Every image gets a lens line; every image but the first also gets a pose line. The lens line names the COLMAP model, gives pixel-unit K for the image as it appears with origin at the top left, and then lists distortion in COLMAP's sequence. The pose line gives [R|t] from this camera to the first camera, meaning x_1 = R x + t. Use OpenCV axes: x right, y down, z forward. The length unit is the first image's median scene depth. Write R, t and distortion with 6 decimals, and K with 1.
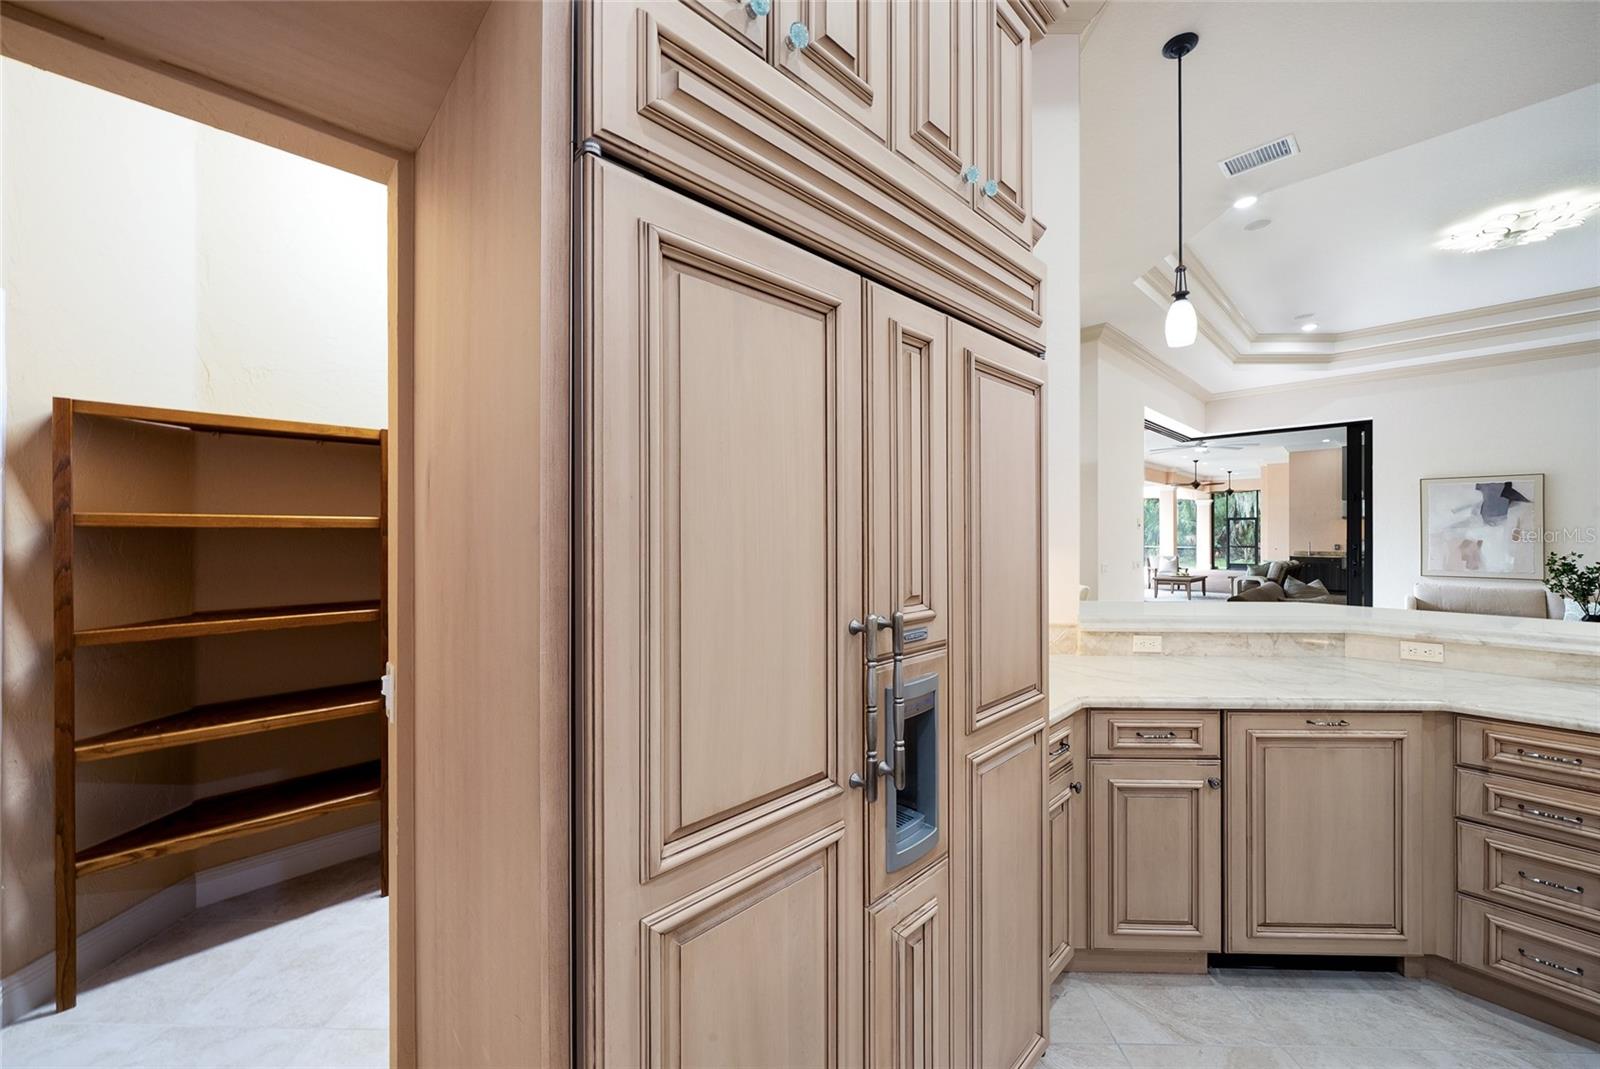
lens RADIAL K [[590.7, 0, 803.0], [0, 590.7, 528.4], [0, 0, 1]] dist [-0.000538, -0.000004]
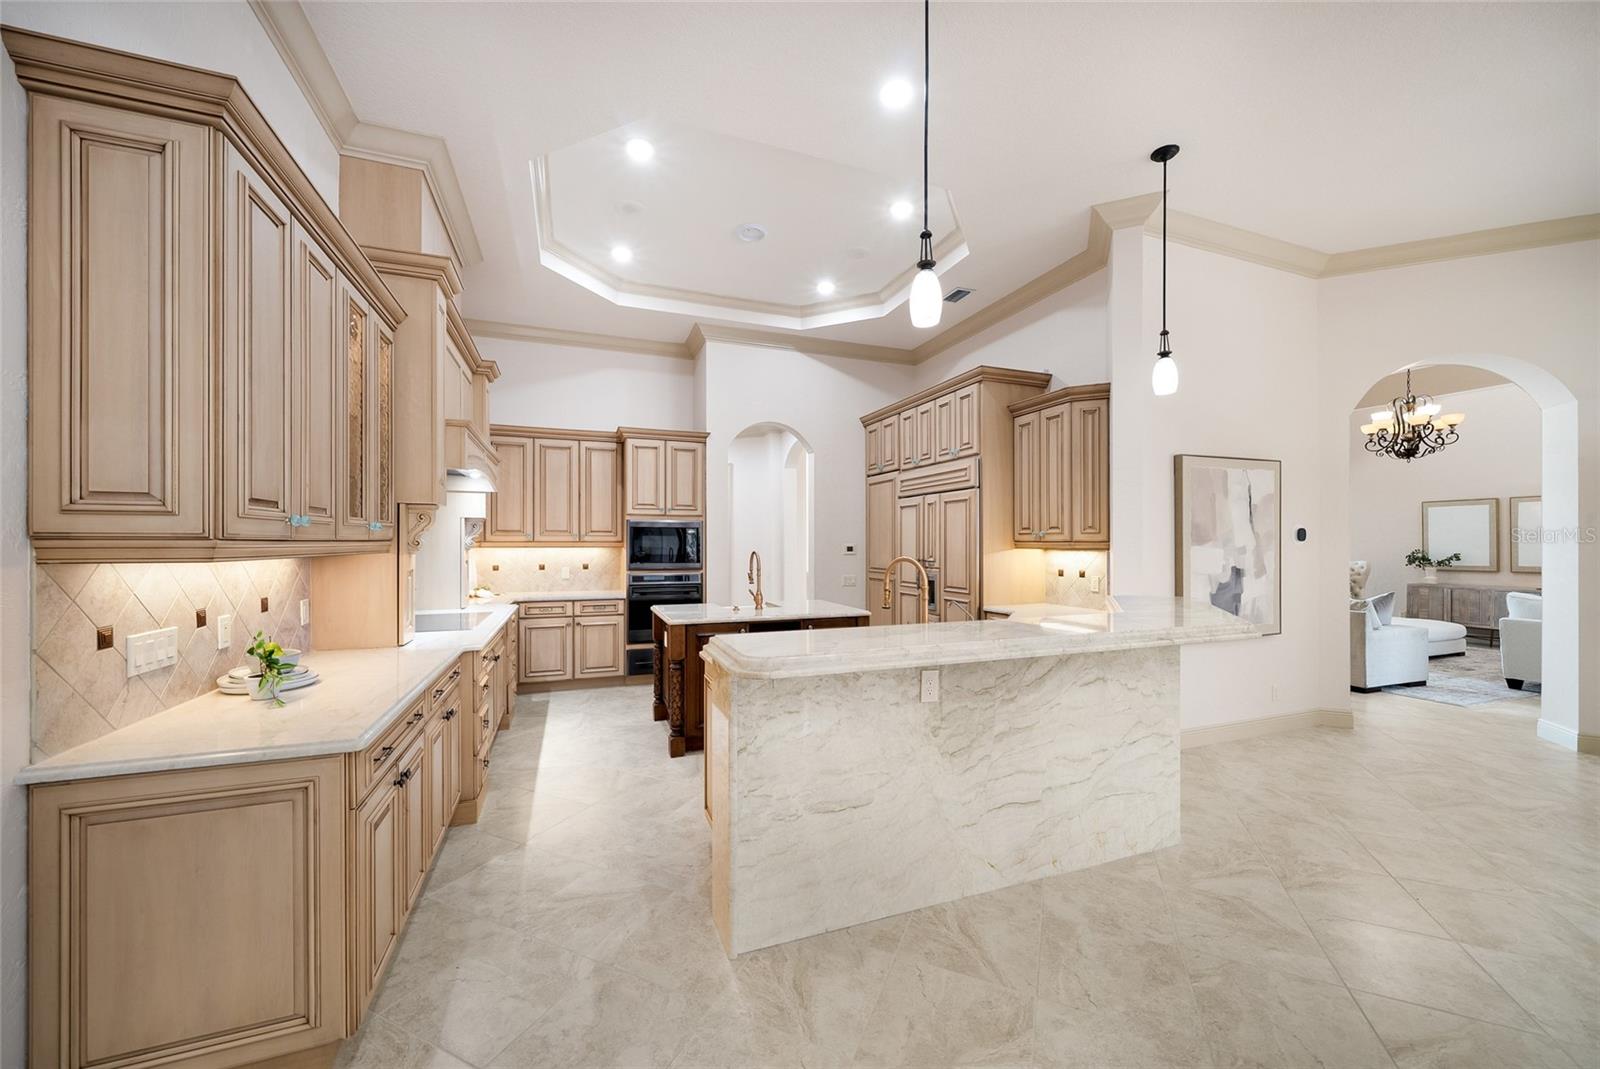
lens RADIAL K [[587.7, 0, 793.1], [0, 587.7, 543.9], [0, 0, 1]] dist [-0.003101, -0.000494]
pose [[-0.397188, 0.000217, -0.917737, 0.742497], [0.002271, 0.999997, -0.000746, 0.002046], [0.917734, -0.002380, -0.397188, 0.273913]]
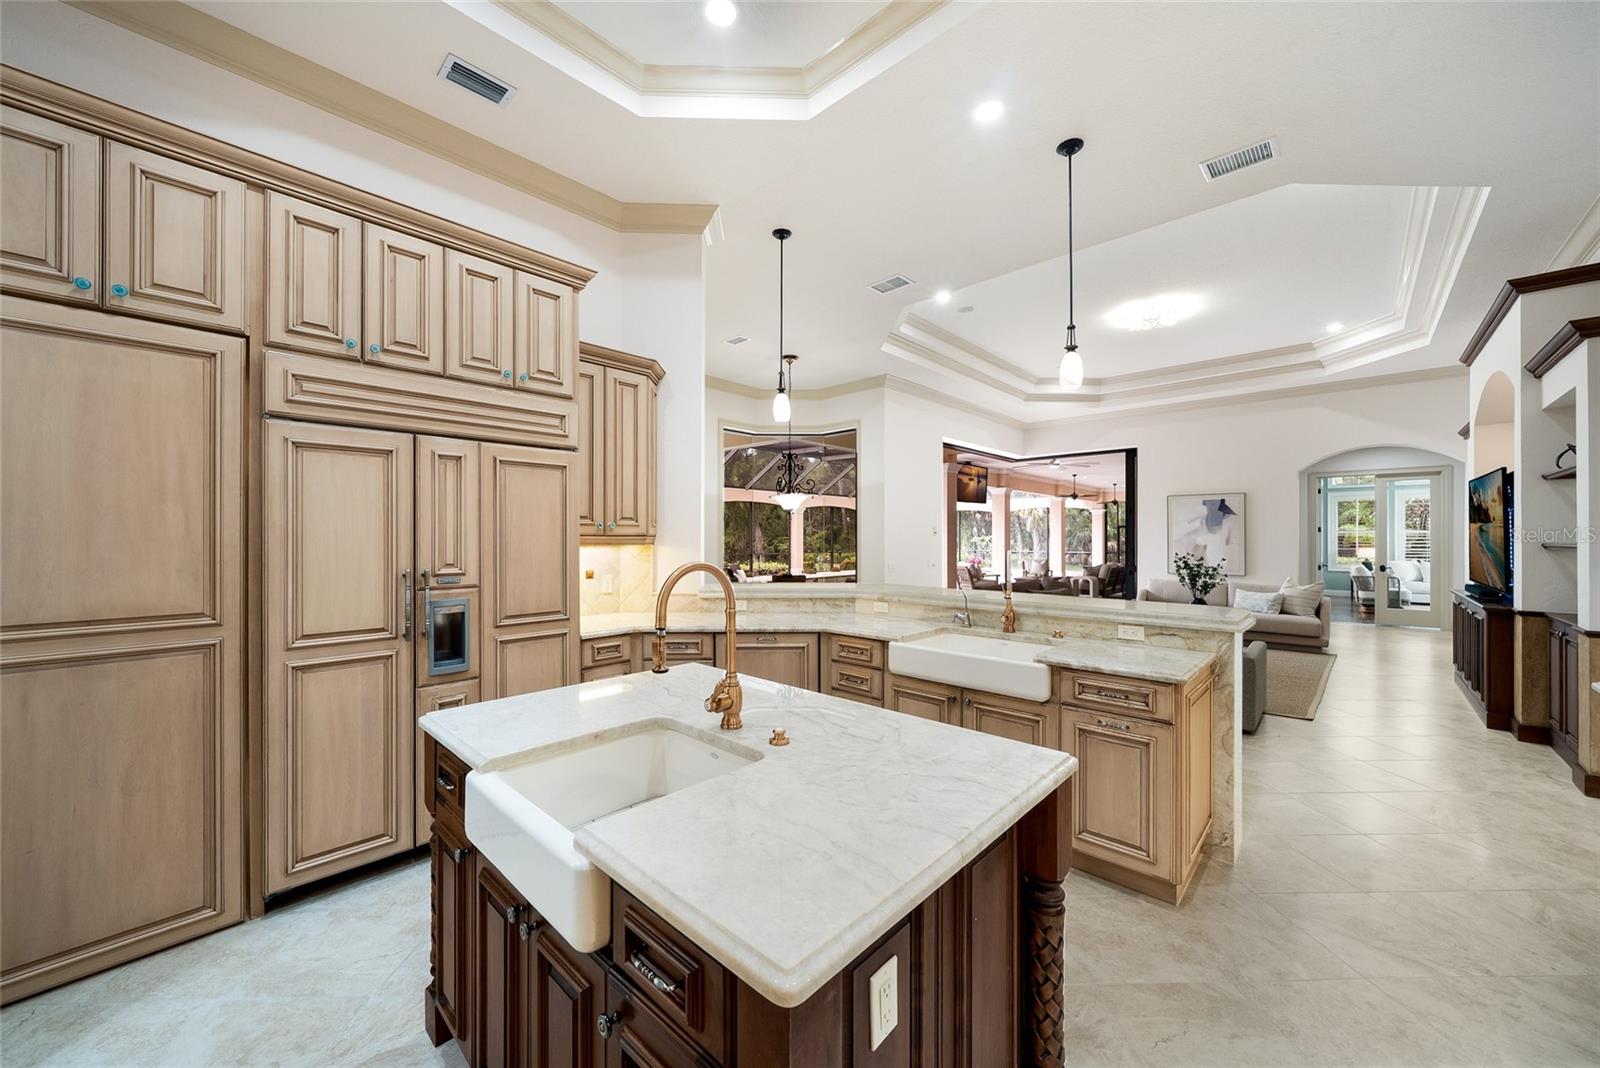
lens RADIAL K [[588.1, 0, 800.0], [0, 588.1, 534.0], [0, 0, 1]] dist [0.000495, 0.000051]
pose [[0.998630, -0.000220, 0.052318, 0.215303], [0.000346, 0.999997, -0.002411, -0.000227], [-0.052317, 0.002426, 0.998628, -0.211576]]
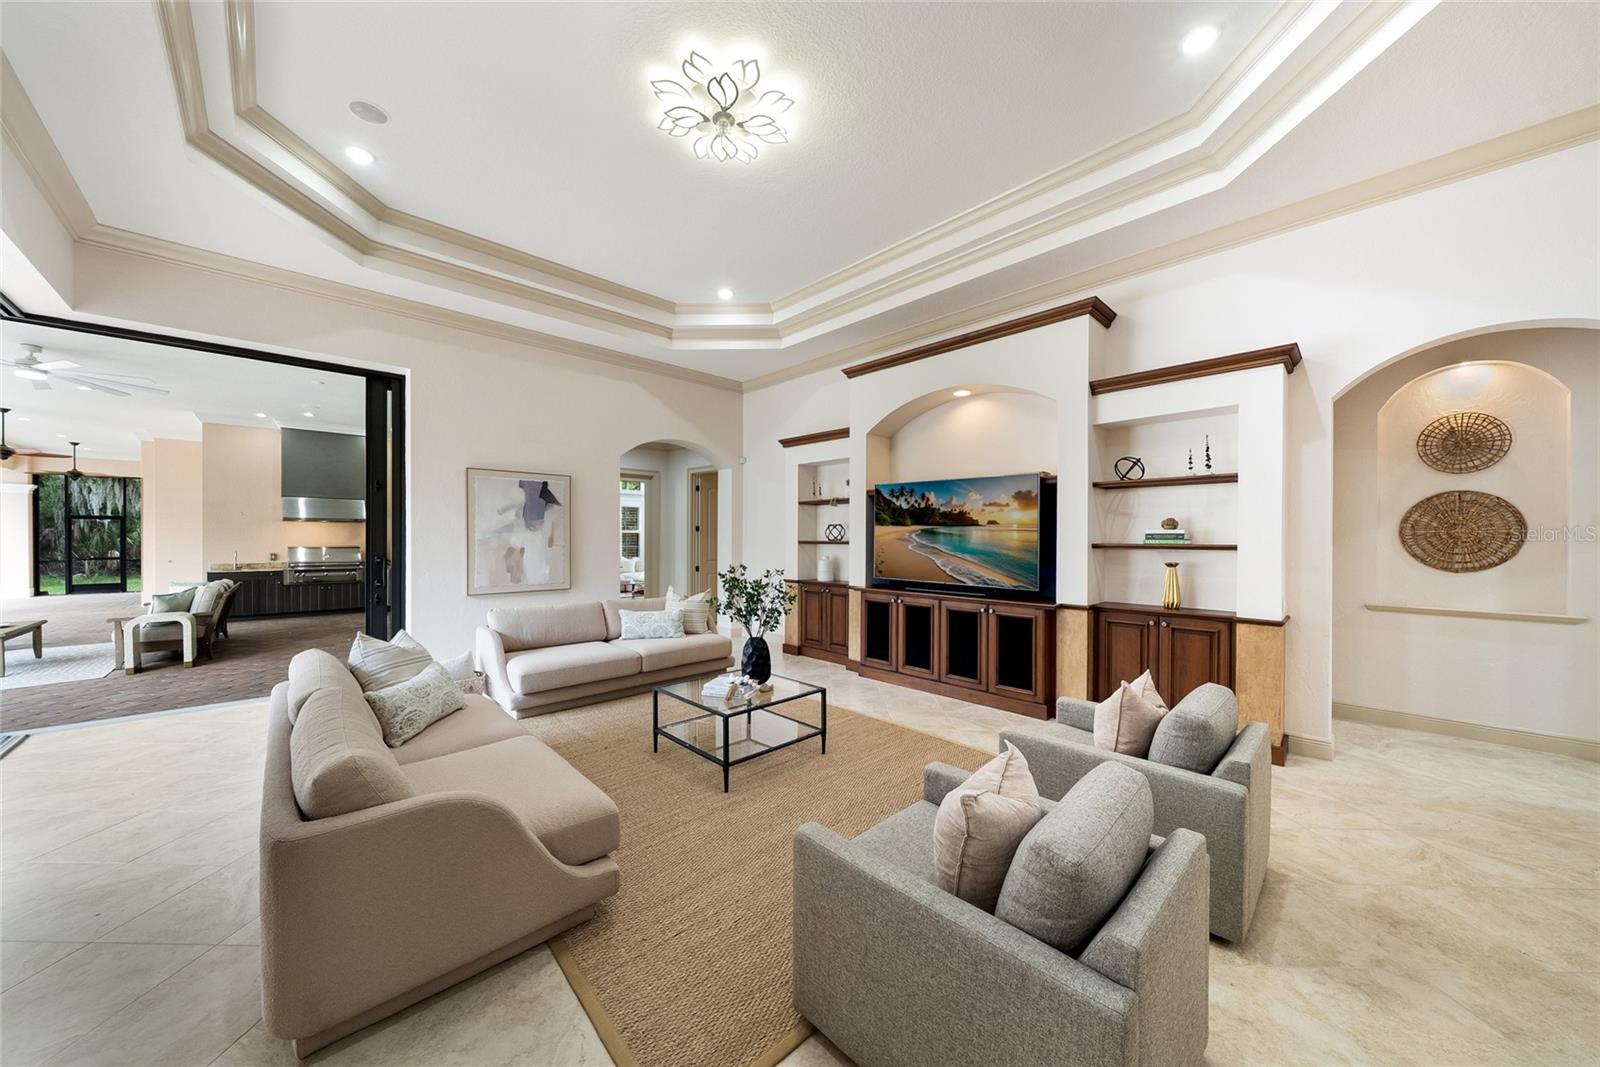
lens RADIAL K [[555.0, 0, 800.2], [0, 555.0, 539.4], [0, 0, 1]] dist [-0.001829, -0.000100]
pose [[0.004776, -0.003903, 0.999981, 0.356476], [-0.007085, 0.999967, 0.003937, 0.002467], [-0.999963, -0.007104, 0.004749, 0.599449]]
